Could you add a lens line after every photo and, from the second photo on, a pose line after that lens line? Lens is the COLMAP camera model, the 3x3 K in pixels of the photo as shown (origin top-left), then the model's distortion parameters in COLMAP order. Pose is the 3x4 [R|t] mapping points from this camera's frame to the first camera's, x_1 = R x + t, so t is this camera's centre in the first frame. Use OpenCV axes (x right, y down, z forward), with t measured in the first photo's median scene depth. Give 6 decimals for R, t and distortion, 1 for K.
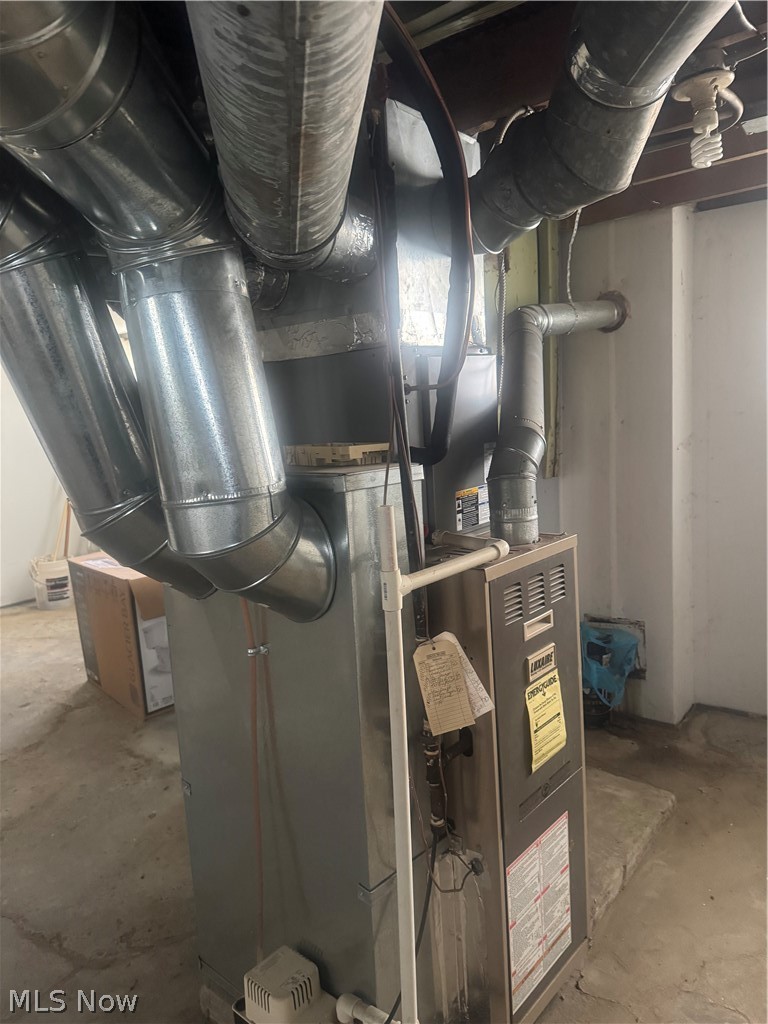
lens RADIAL K [[720.6, 0, 381.9], [0, 720.6, 518.3], [0, 0, 1]] dist [0.074220, -0.086863]
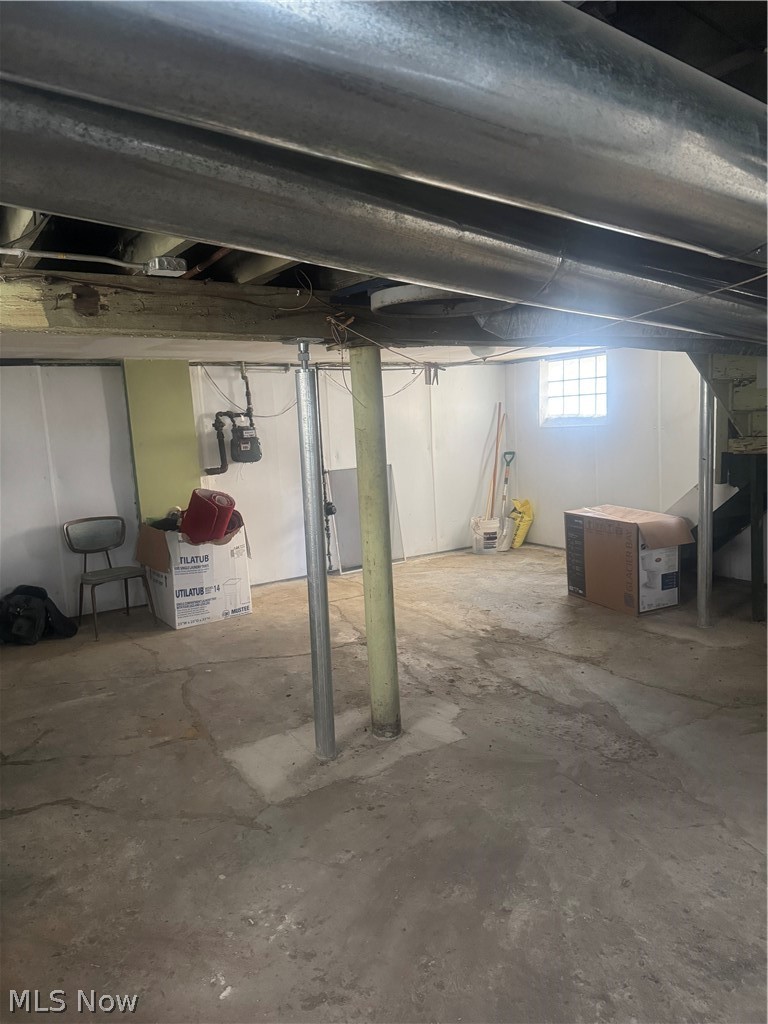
lens RADIAL K [[720.6, 0, 381.9], [0, 720.6, 518.3], [0, 0, 1]] dist [0.074220, -0.086863]
pose [[0.966365, 0.064732, -0.248896, -0.437234], [-0.066610, 0.997779, 0.000880, 0.096952], [0.248400, 0.015729, 0.968530, -0.559524]]
